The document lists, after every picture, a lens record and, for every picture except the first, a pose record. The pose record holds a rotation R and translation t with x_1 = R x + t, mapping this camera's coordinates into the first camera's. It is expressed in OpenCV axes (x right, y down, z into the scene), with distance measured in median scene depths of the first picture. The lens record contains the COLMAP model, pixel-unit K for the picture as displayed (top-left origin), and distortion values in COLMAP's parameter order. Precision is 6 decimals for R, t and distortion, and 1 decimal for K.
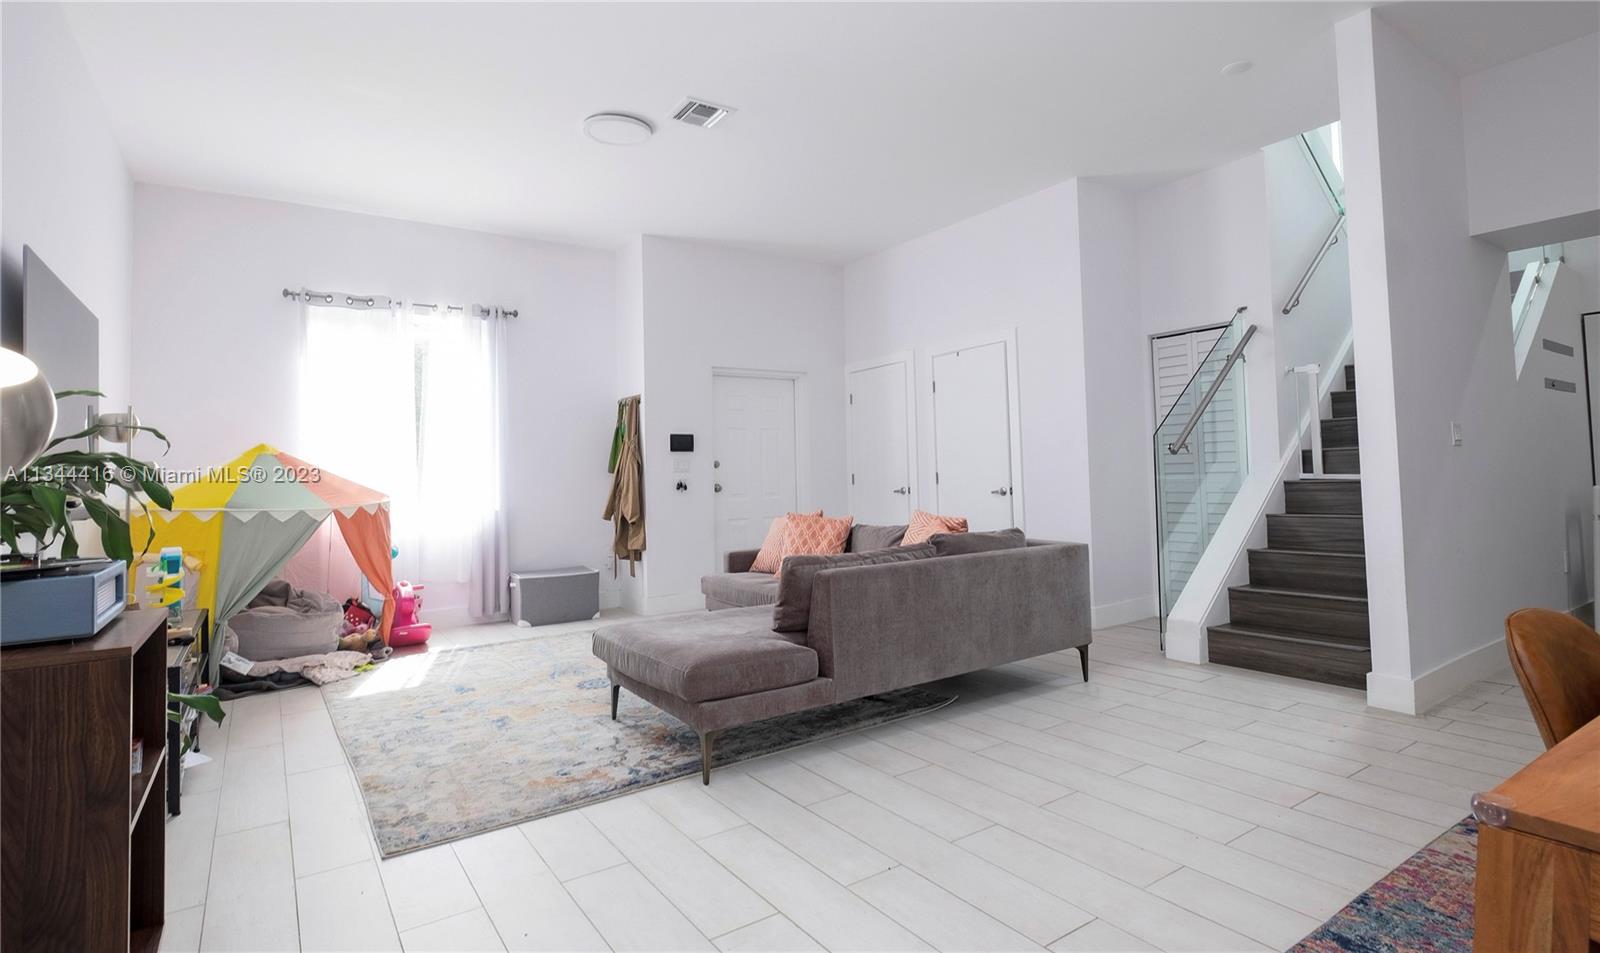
lens RADIAL K [[792.1, 0, 800.0], [0, 792.1, 476.5], [0, 0, 1]] dist [-0.001778, -0.000269]
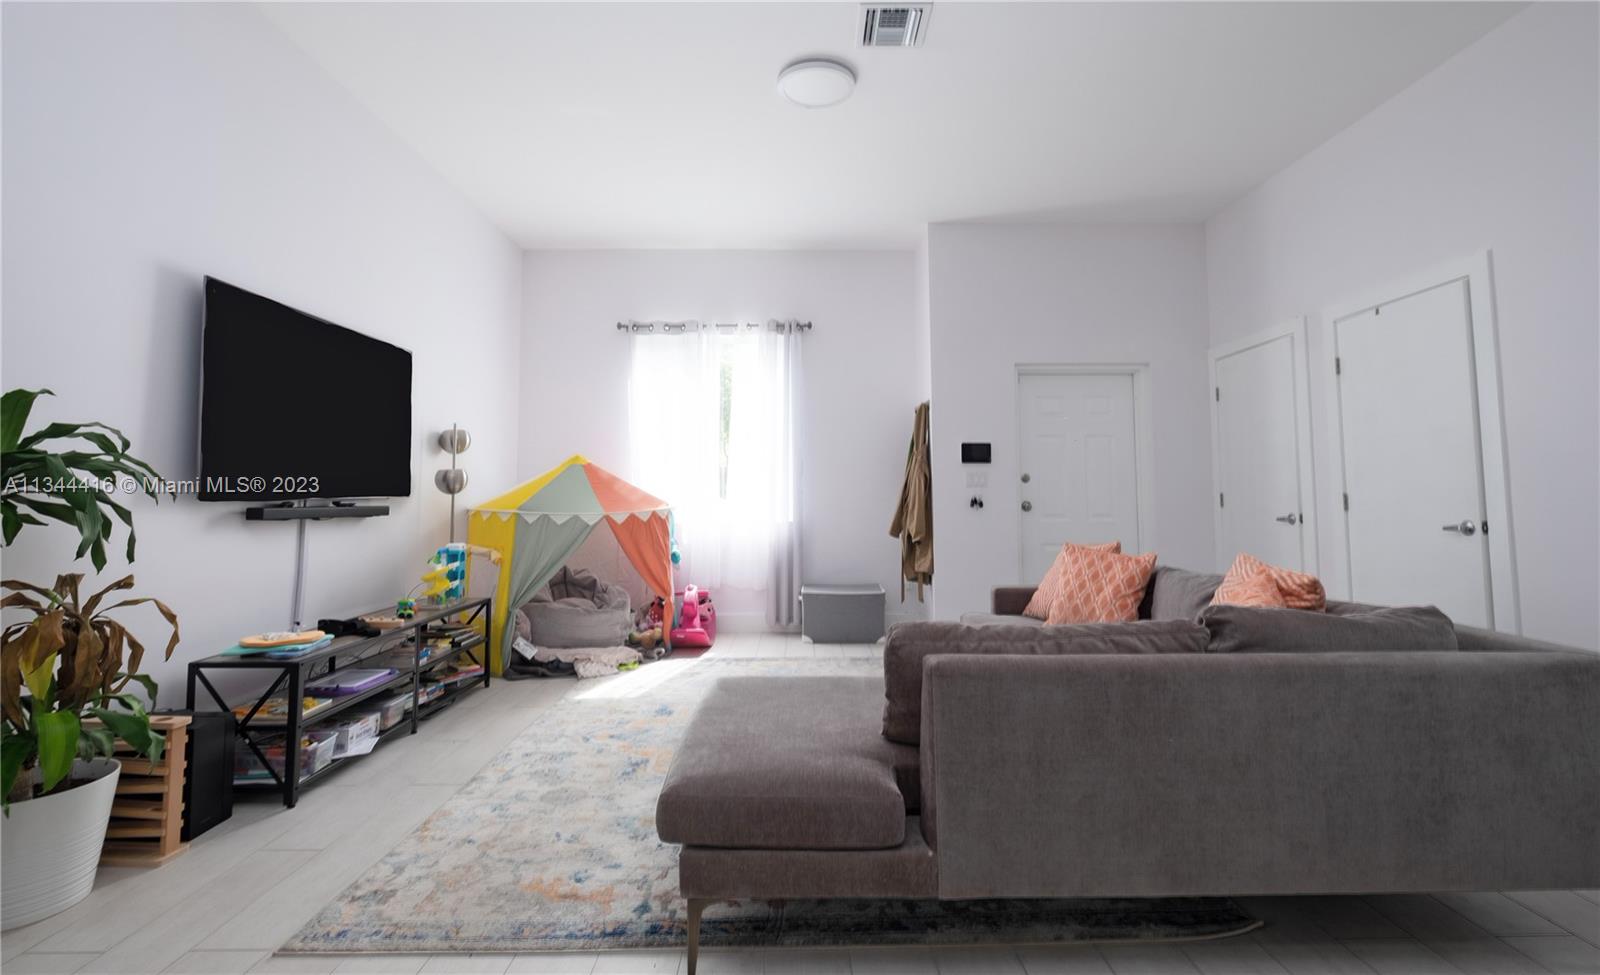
lens RADIAL K [[700.1, 0, 800.9], [0, 700.1, 460.6], [0, 0, 1]] dist [-0.002469, -0.000733]
pose [[0.831975, -0.003475, -0.554802, 0.147306], [-0.020089, 0.999136, -0.036383, -0.002840], [0.554449, 0.041415, 0.831186, 0.318187]]
